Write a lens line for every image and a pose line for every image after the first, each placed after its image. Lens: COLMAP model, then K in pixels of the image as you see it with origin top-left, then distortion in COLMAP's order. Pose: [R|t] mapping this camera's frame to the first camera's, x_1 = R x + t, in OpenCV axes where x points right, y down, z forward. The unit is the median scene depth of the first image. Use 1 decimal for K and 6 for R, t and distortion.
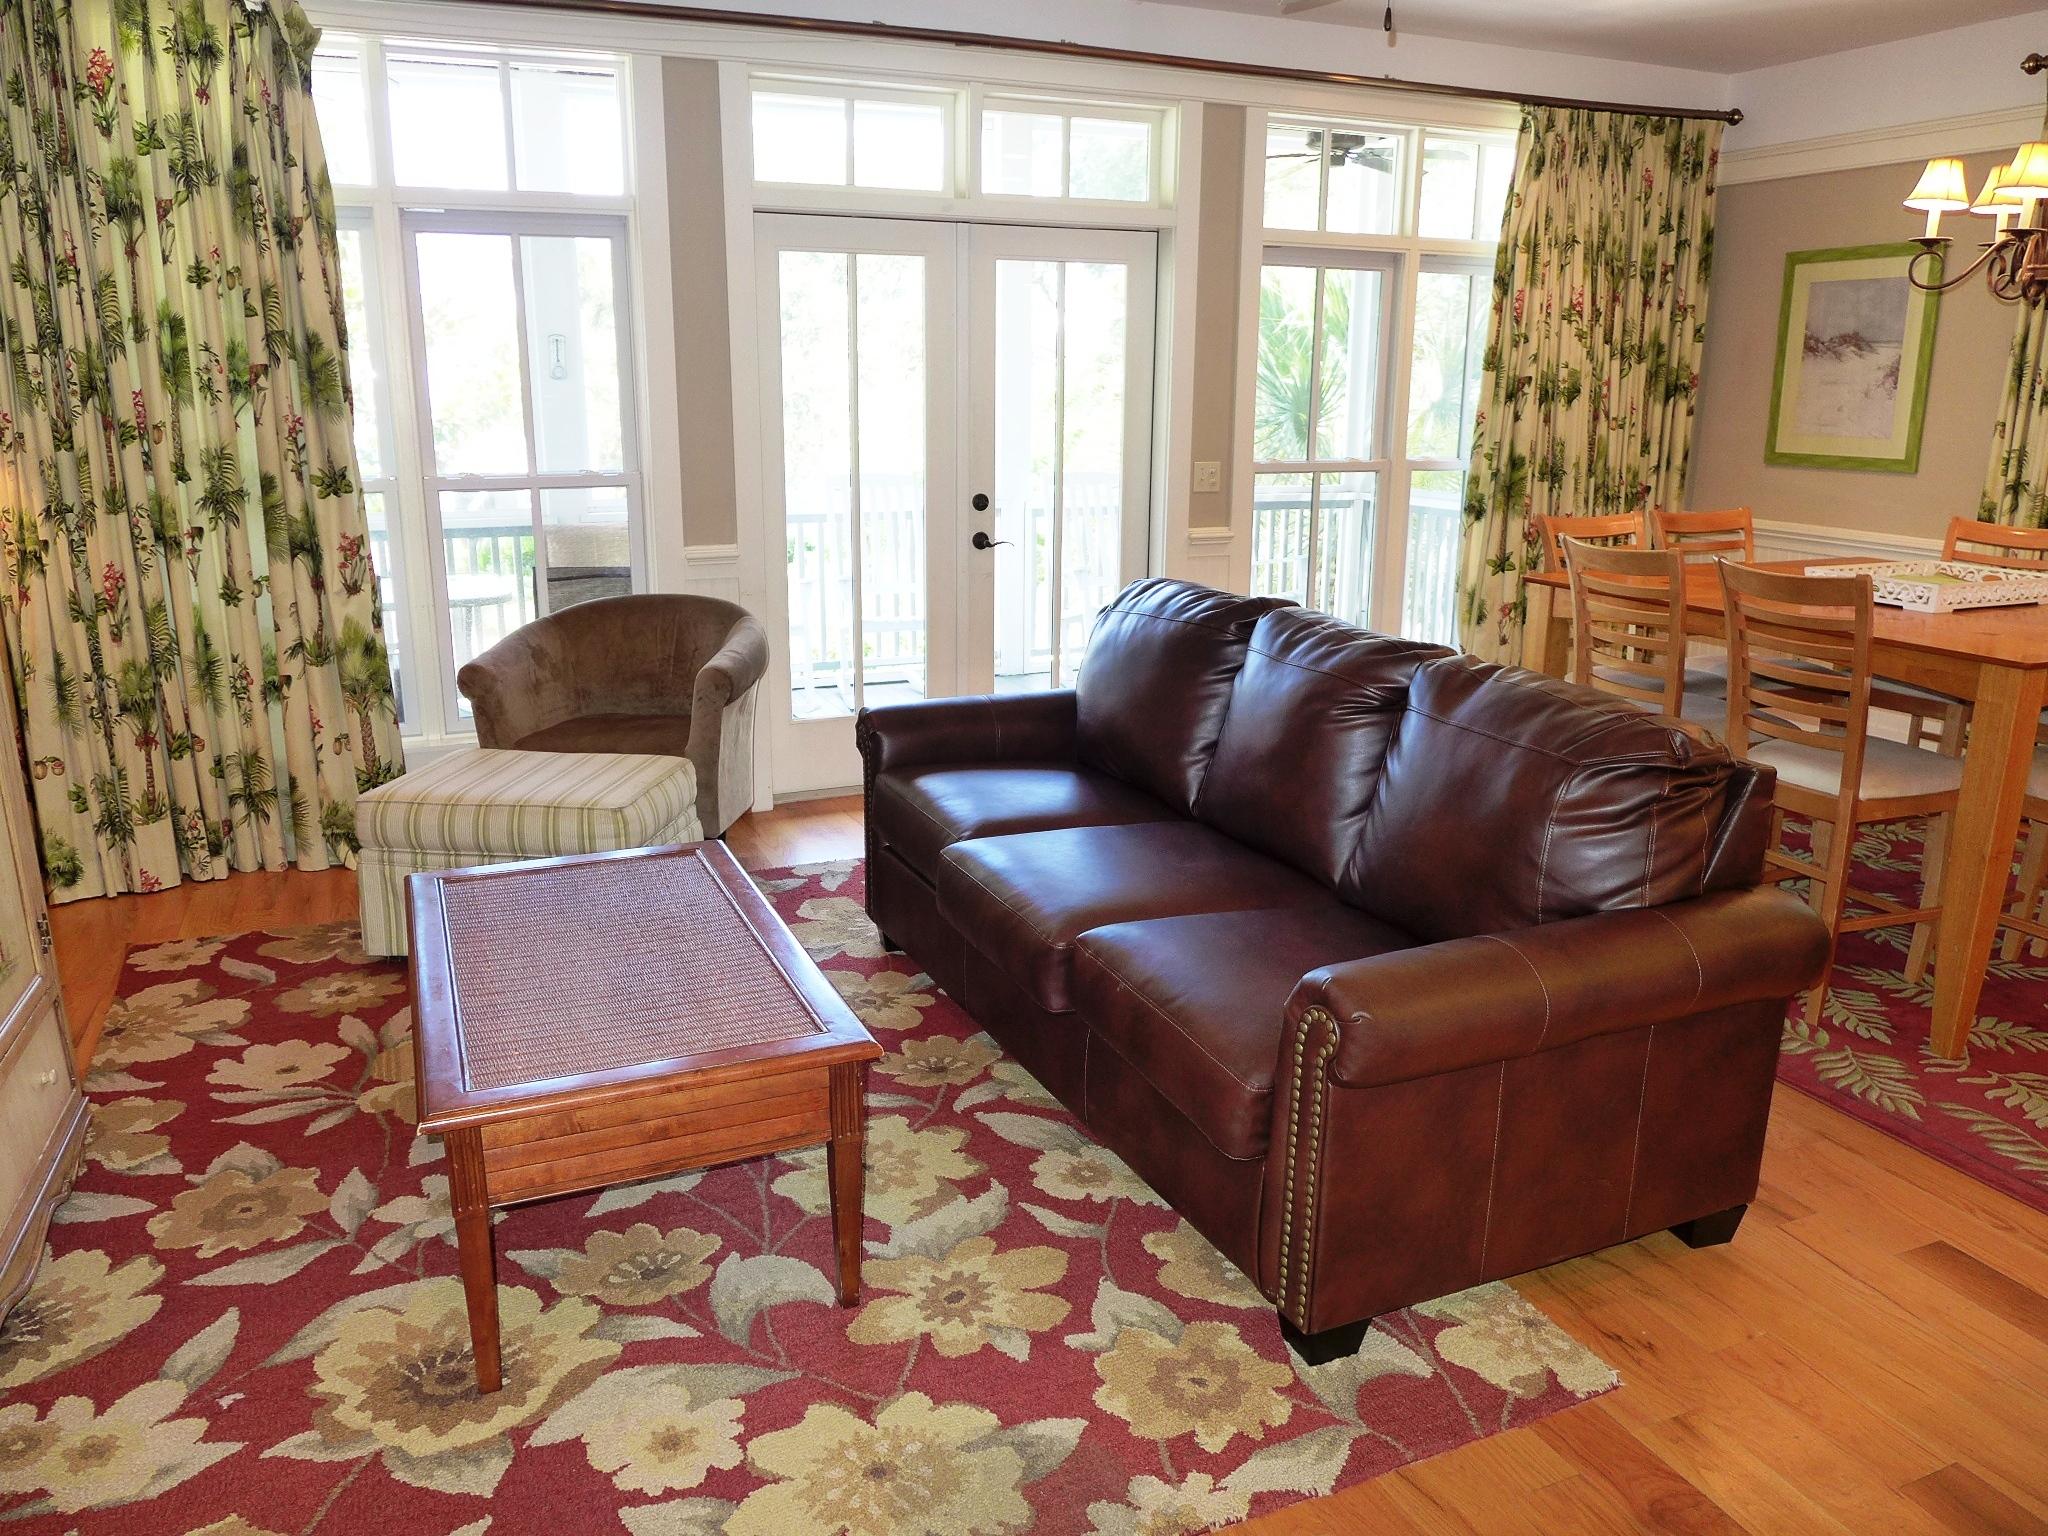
lens RADIAL K [[1459.4, 0, 1015.3], [0, 1459.4, 768.4], [0, 0, 1]] dist [-0.044923, 0.004759]
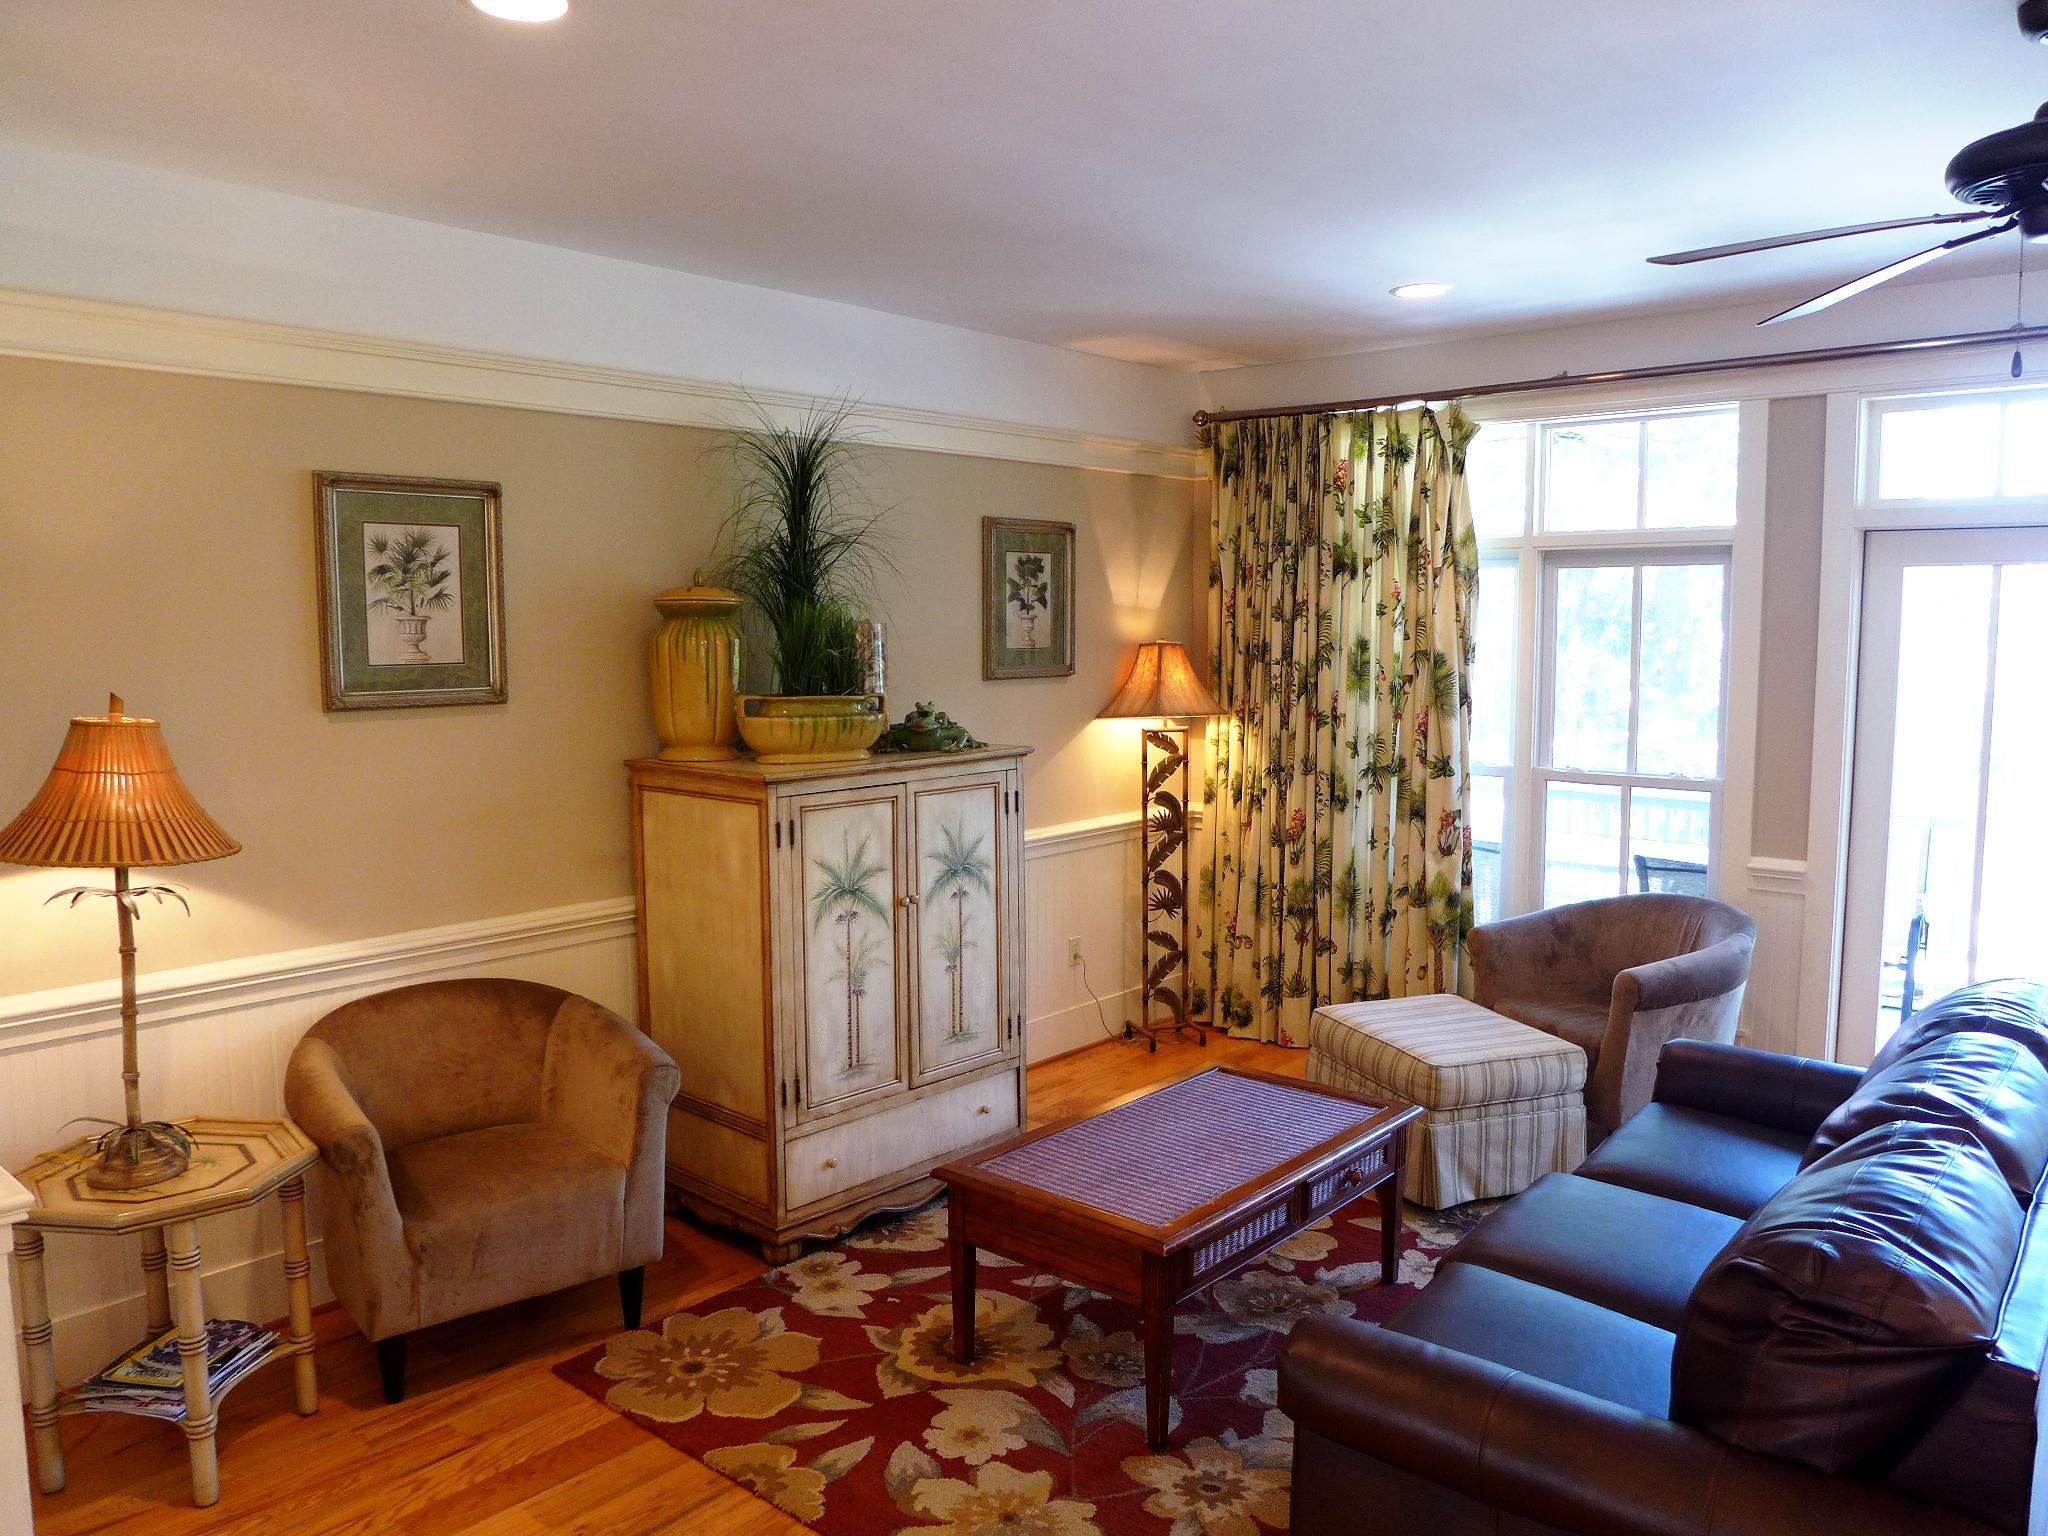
lens RADIAL K [[1459.4, 0, 1015.3], [0, 1459.4, 768.4], [0, 0, 1]] dist [-0.044923, 0.004759]
pose [[0.433485, 0.083086, -0.897322, 0.528215], [-0.221318, 0.975060, -0.016632, -0.096047], [0.873561, 0.205803, 0.441062, 0.113951]]
